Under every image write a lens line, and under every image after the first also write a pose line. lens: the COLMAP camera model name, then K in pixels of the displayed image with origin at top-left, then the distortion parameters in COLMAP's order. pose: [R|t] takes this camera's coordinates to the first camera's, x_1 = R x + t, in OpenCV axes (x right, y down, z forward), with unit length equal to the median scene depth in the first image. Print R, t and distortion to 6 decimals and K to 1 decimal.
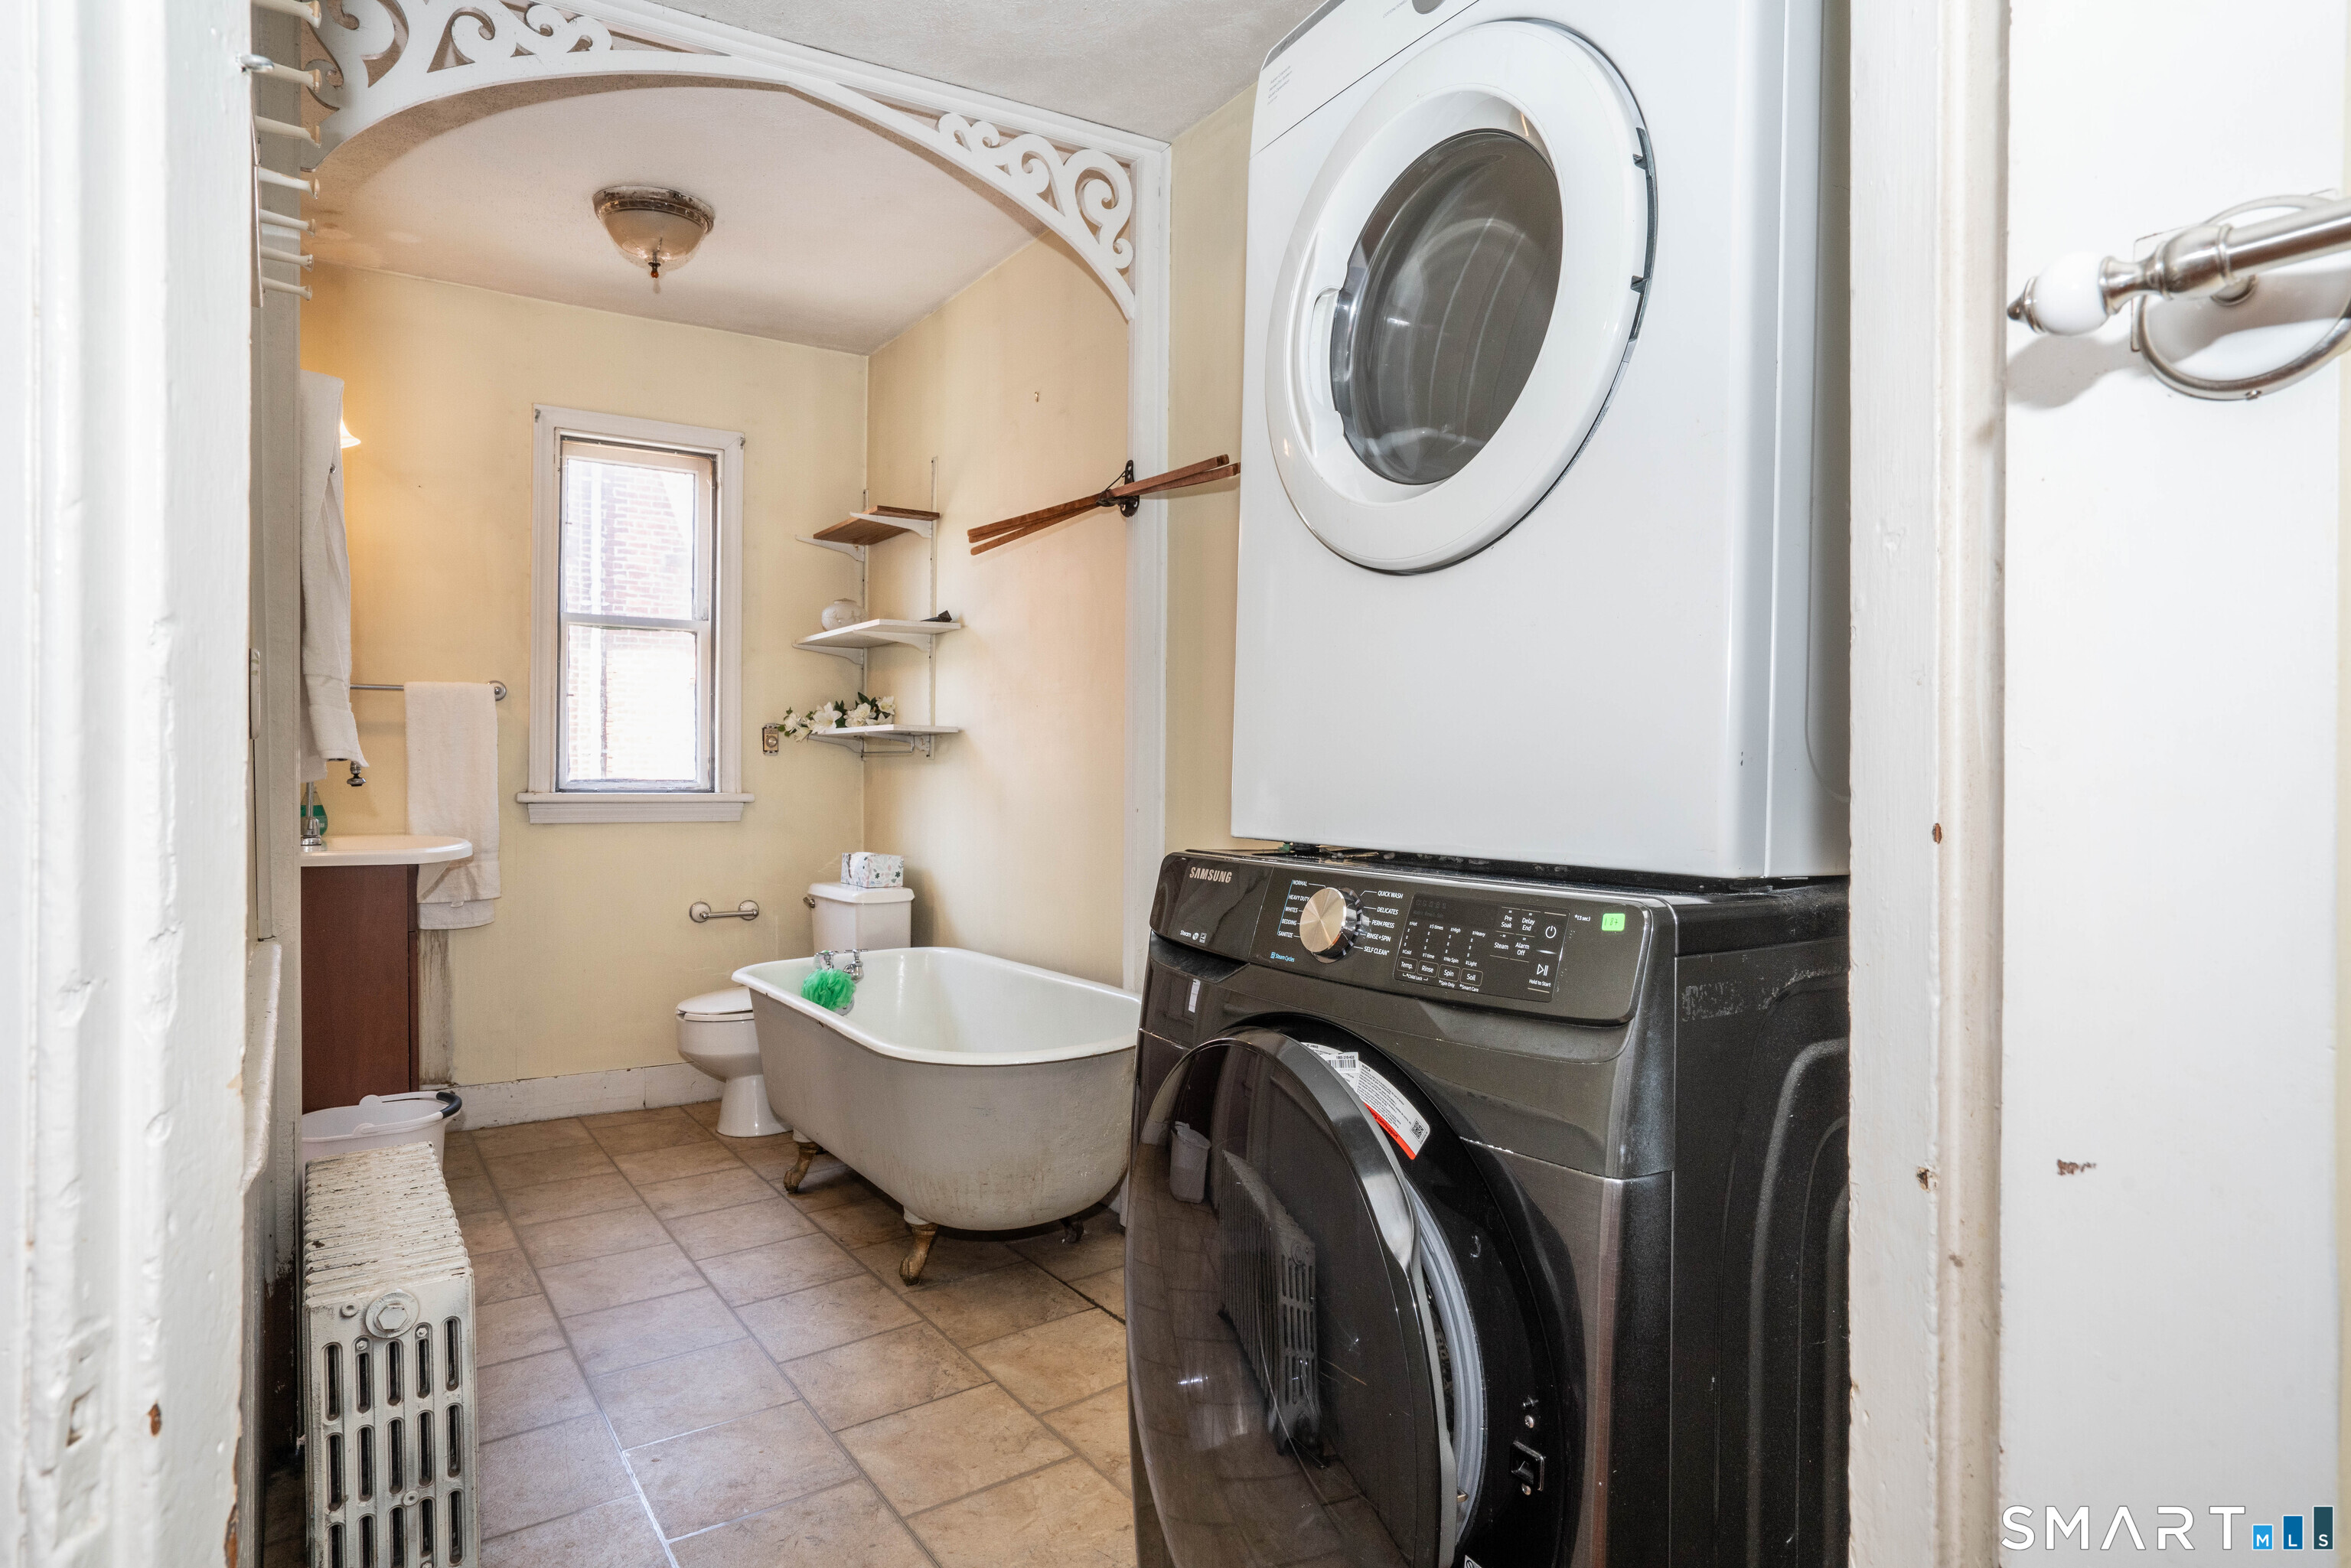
lens RADIAL K [[1323.7, 0, 1169.1], [0, 1323.7, 780.4], [0, 0, 1]] dist [-0.035601, 0.001844]
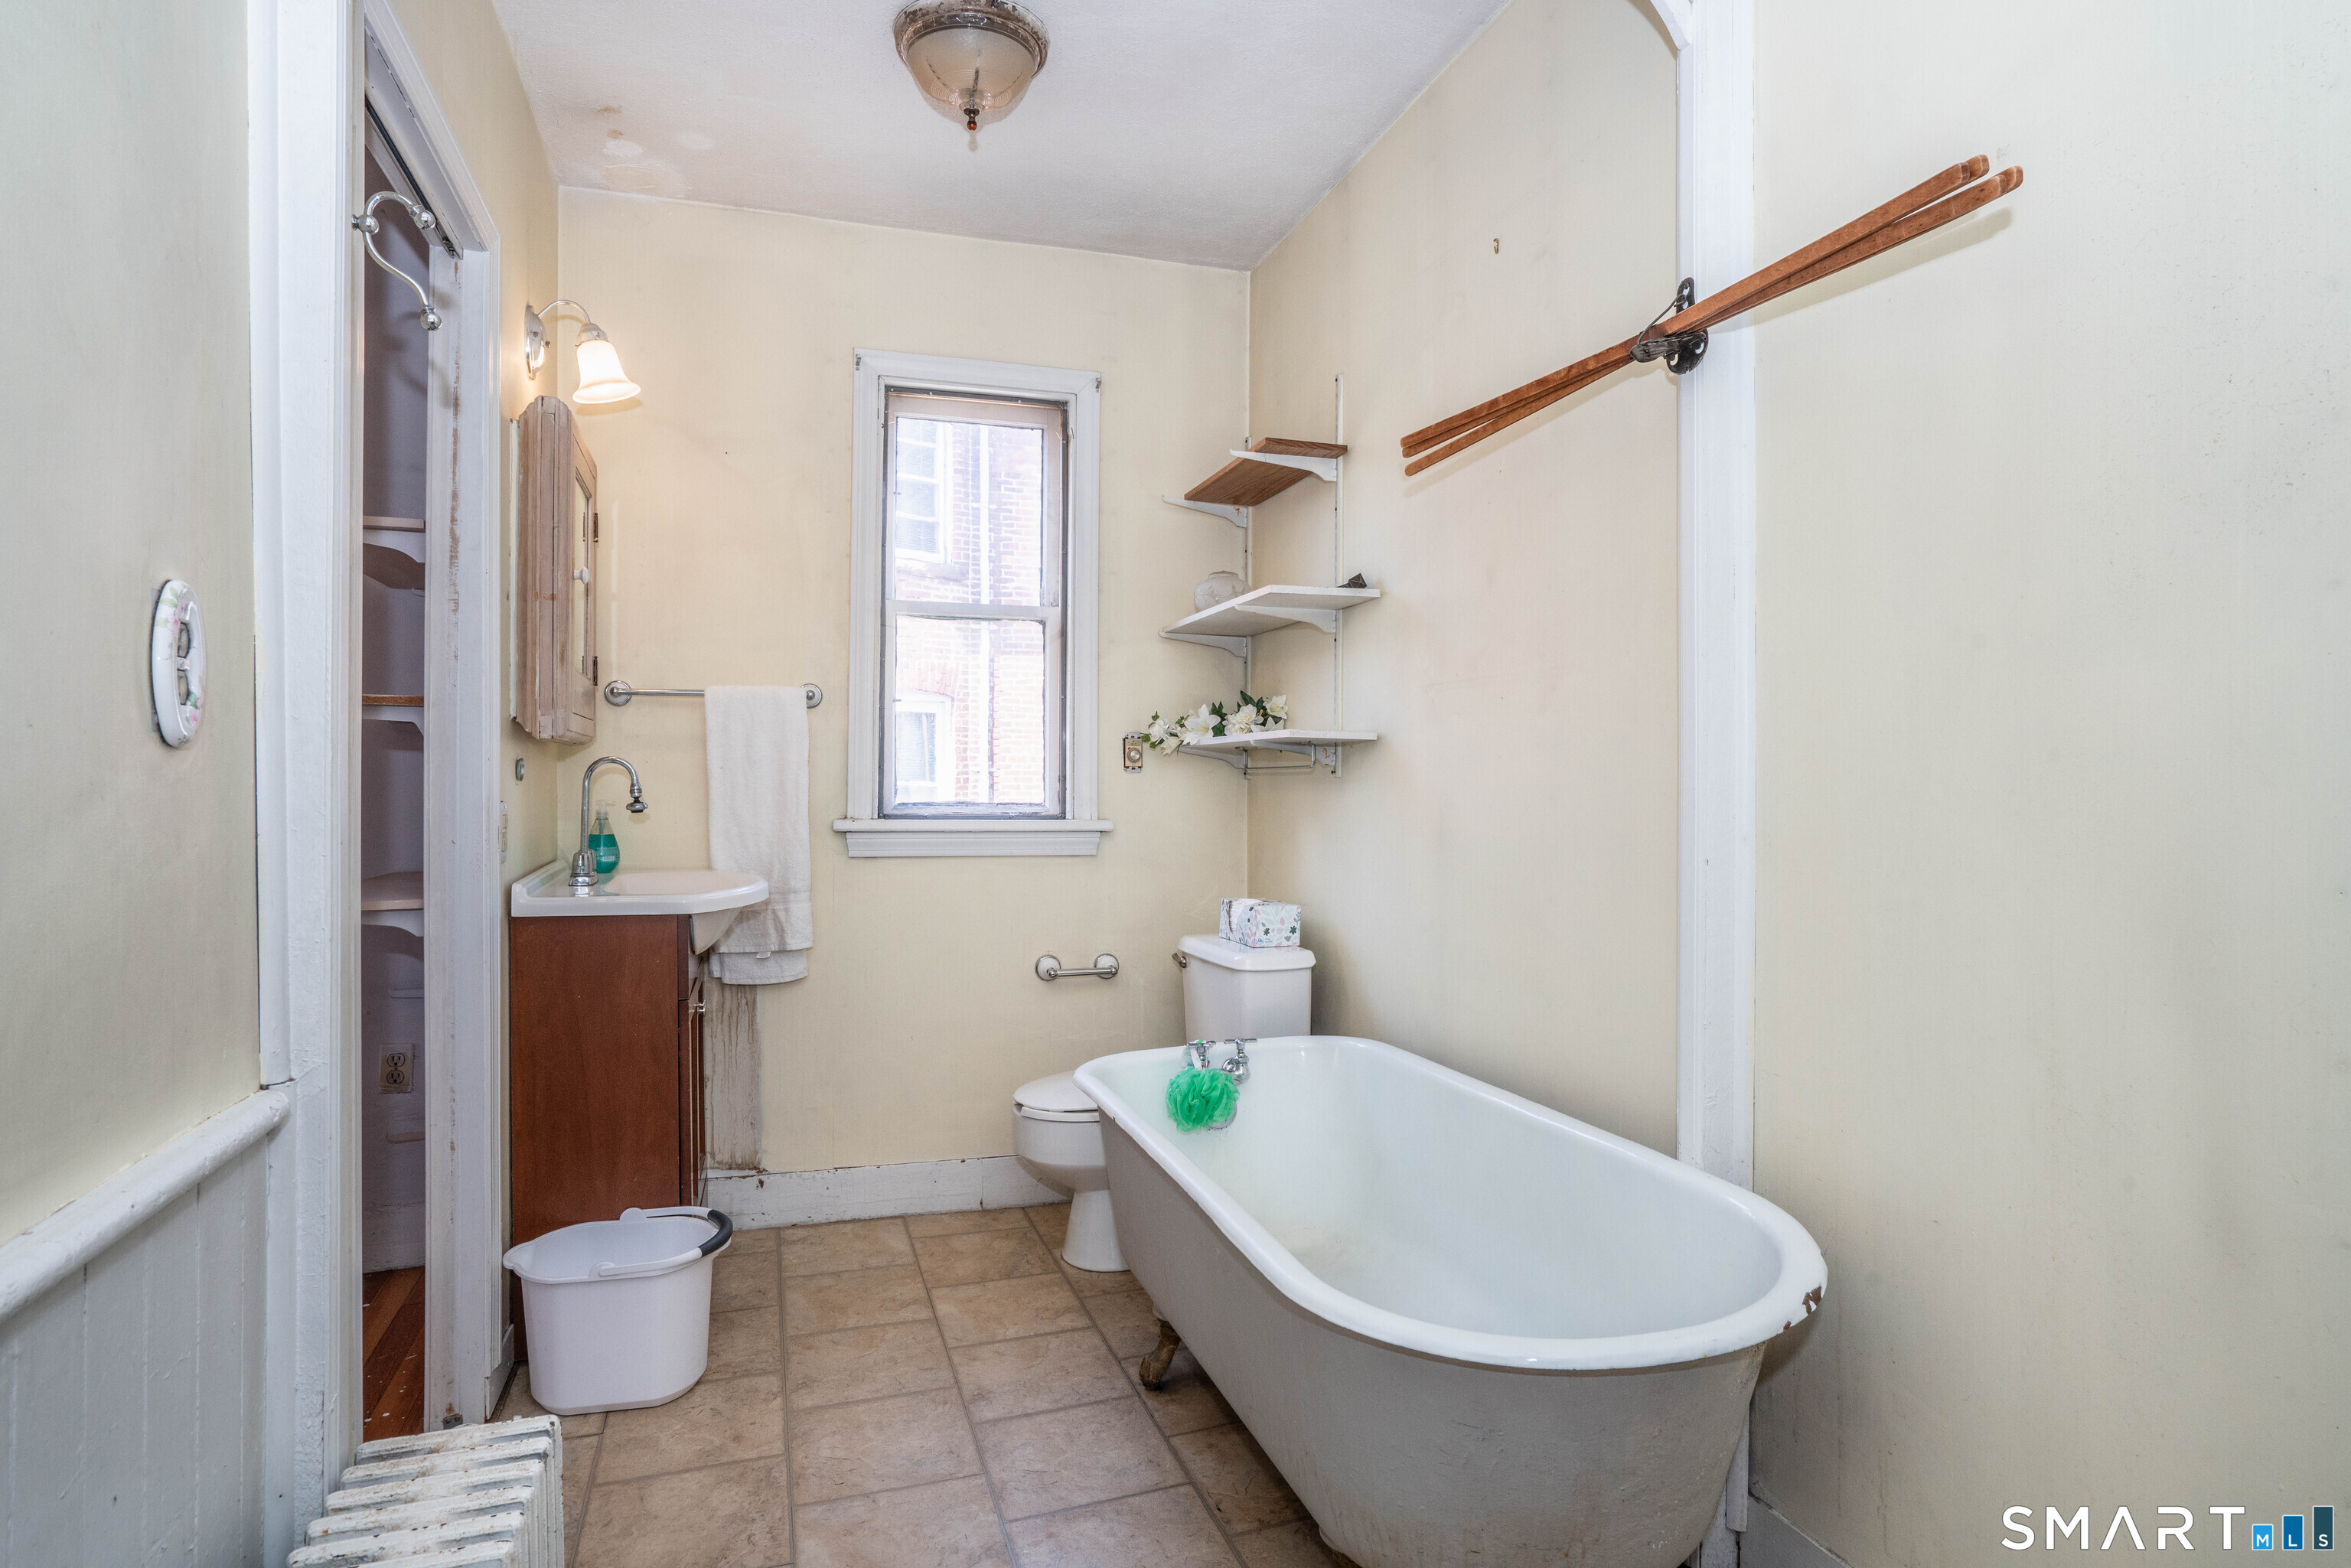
lens RADIAL K [[1277.8, 0, 1175.3], [0, 1277.8, 784.7], [0, 0, 1]] dist [-0.001682, 0.000064]
pose [[0.962031, -0.002680, -0.272927, -0.074894], [0.000257, 0.999960, -0.008914, -0.005291], [0.272940, 0.008505, 0.961994, 0.297298]]
